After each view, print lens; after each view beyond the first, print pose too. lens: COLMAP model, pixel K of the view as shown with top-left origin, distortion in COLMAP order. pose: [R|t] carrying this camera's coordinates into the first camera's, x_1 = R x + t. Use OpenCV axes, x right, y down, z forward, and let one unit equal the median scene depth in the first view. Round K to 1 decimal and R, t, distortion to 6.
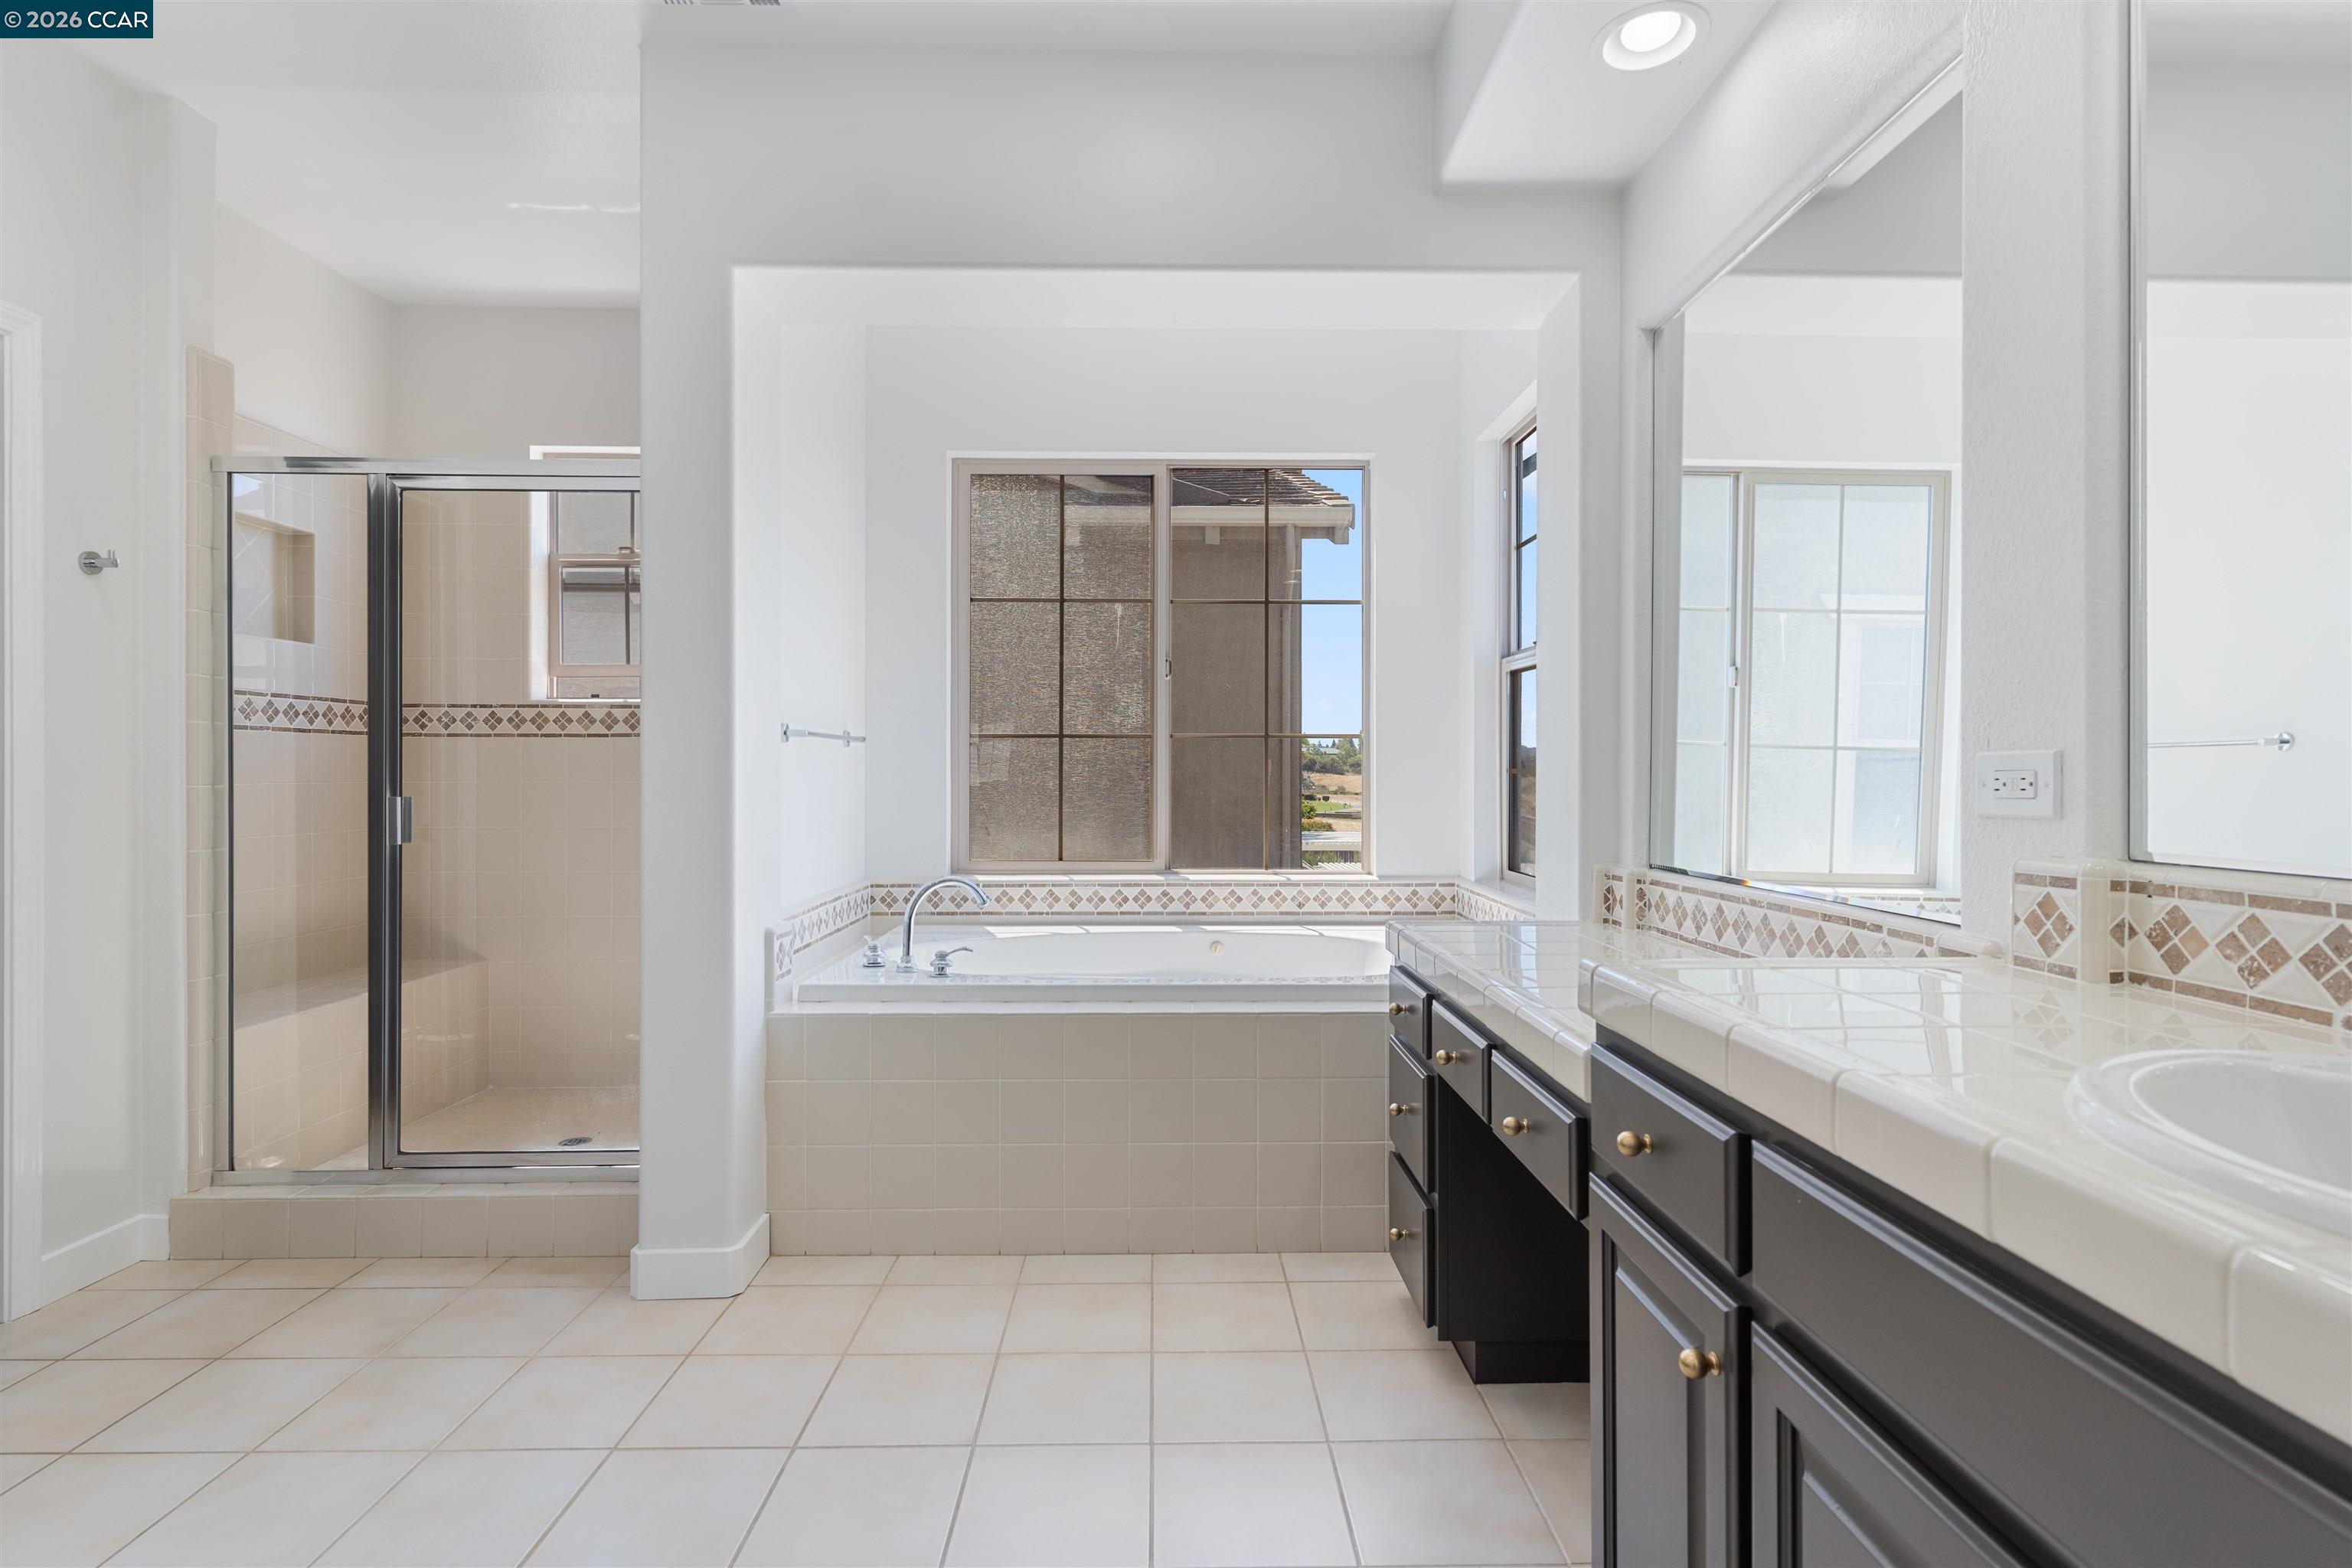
lens RADIAL K [[1128.9, 0, 1173.9], [0, 1128.9, 781.2], [0, 0, 1]] dist [-0.003621, 0.002129]
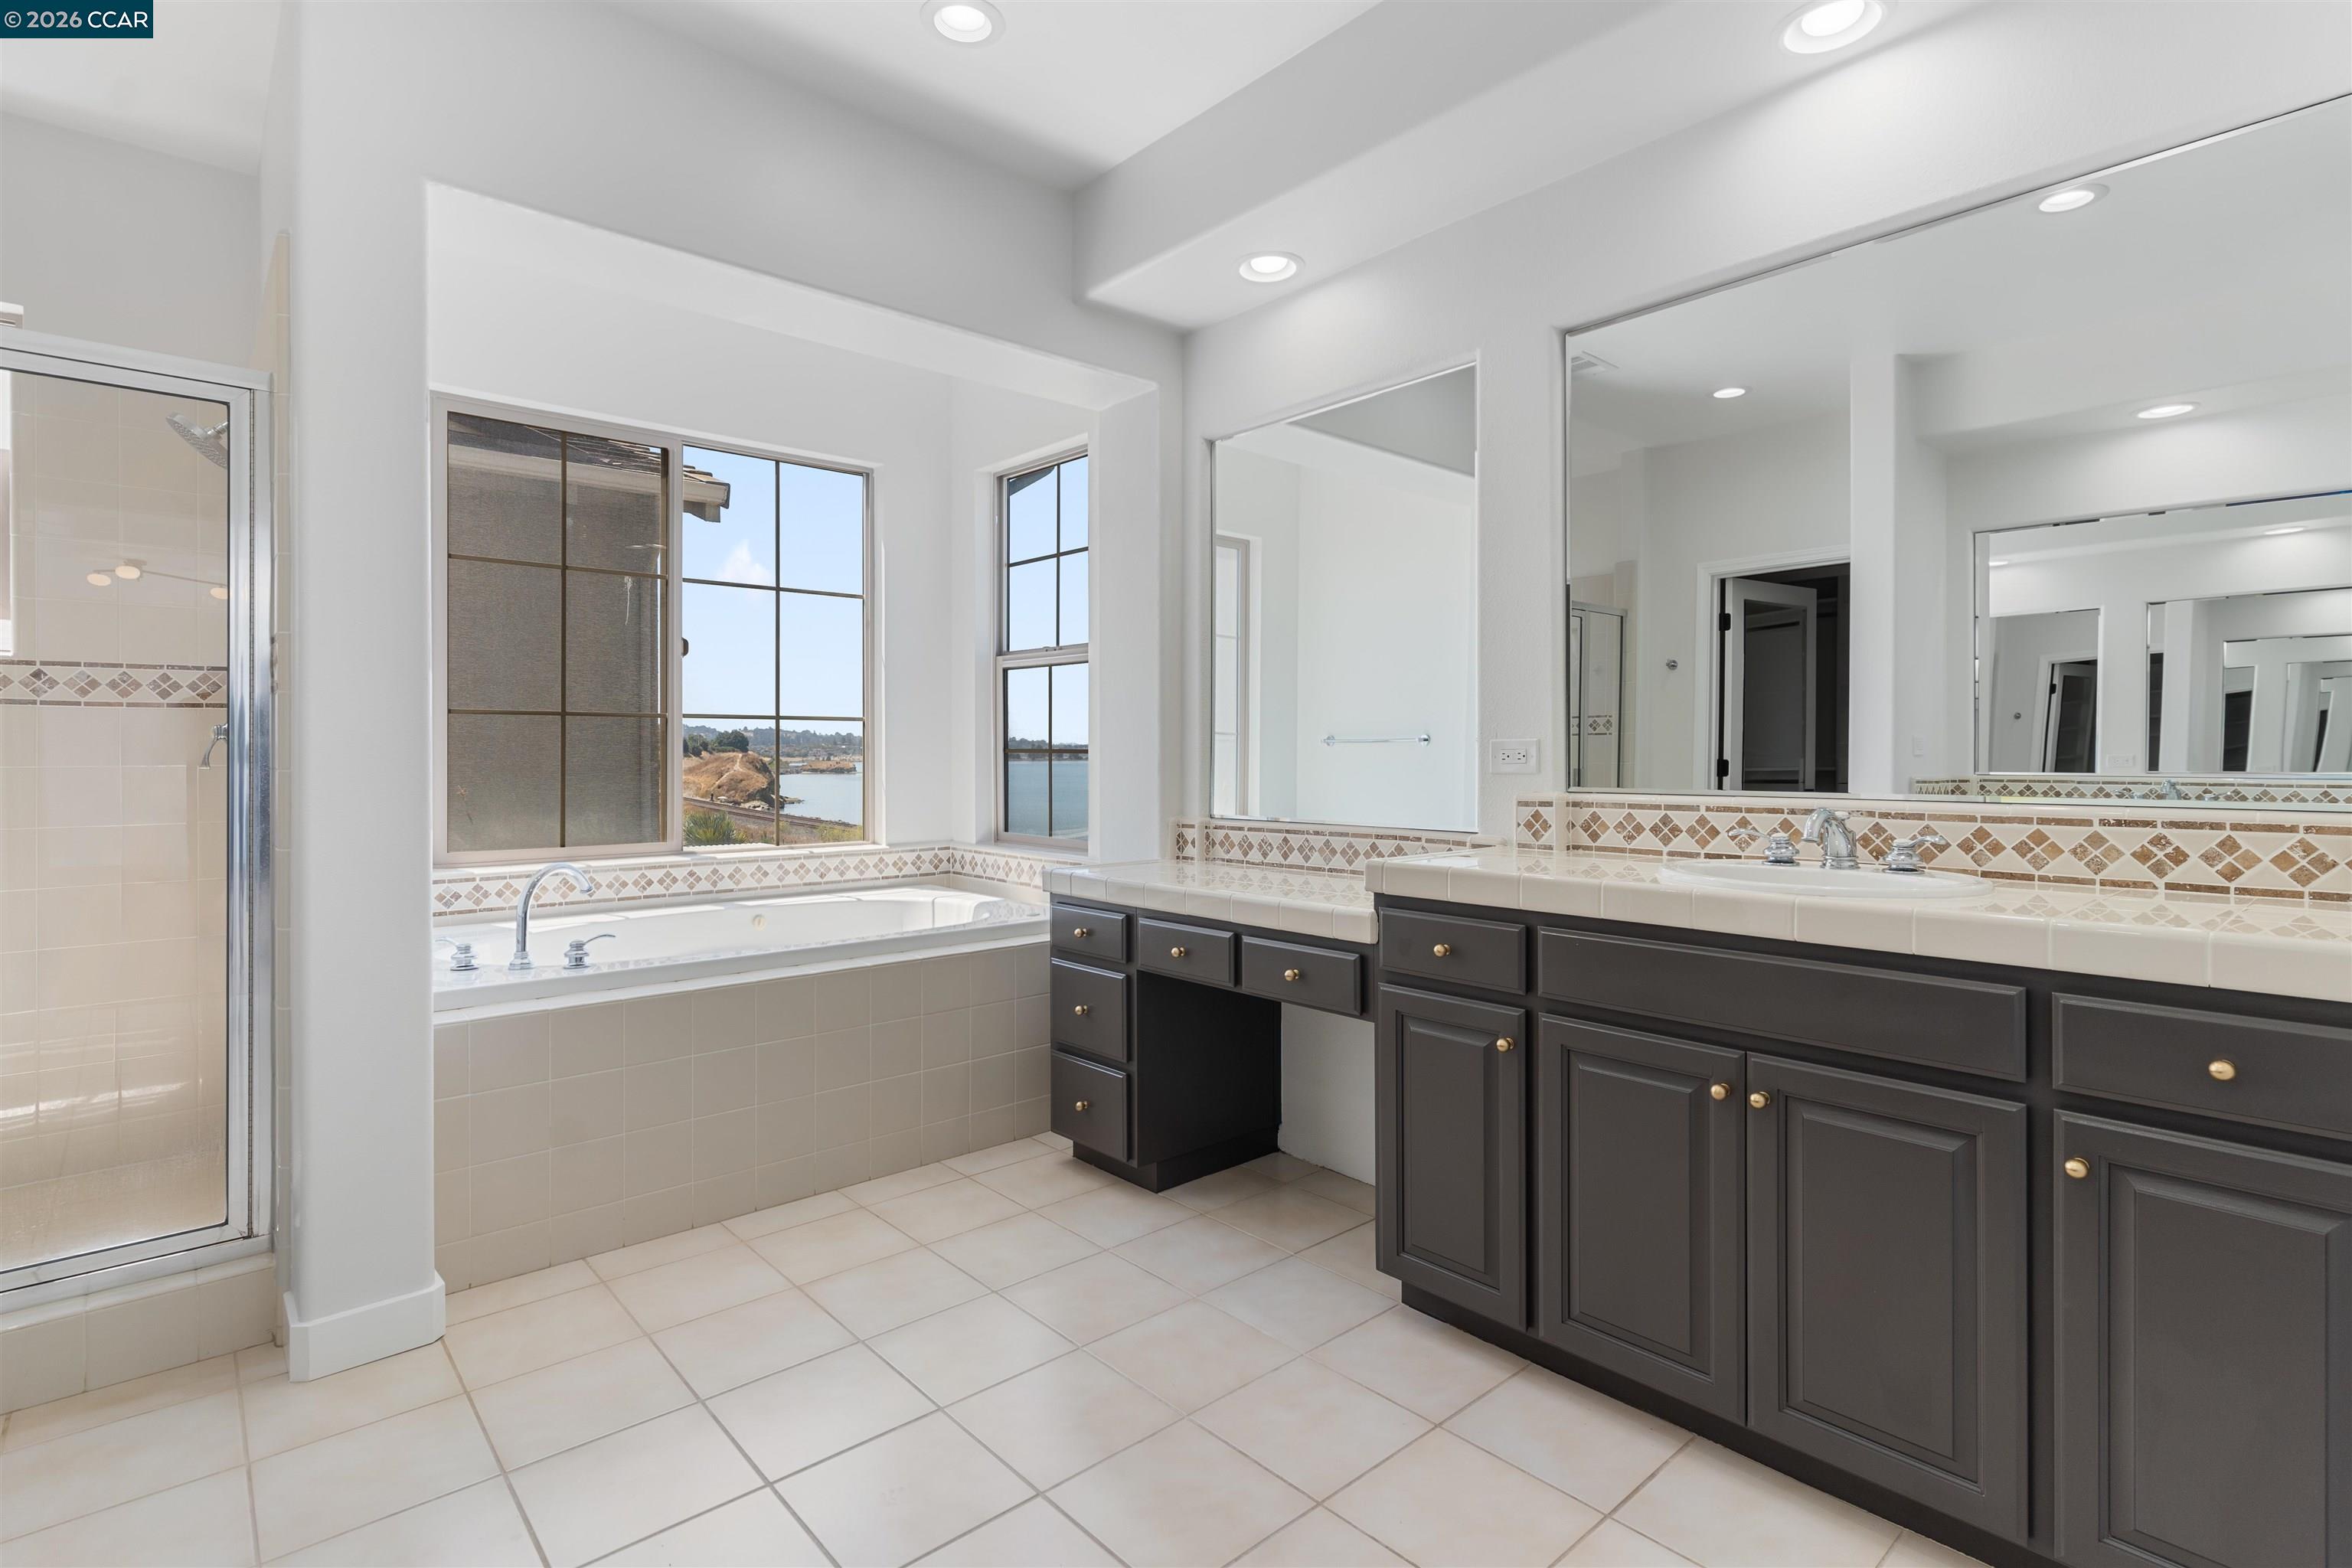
lens RADIAL K [[1128.9, 0, 1182.5], [0, 1128.9, 767.7], [0, 0, 1]] dist [-0.003621, 0.002129]
pose [[0.757275, -0.010691, 0.653009, -0.418274], [0.007045, 0.999942, 0.008201, 0.001272], [-0.653058, -0.001610, 0.757306, -0.046056]]
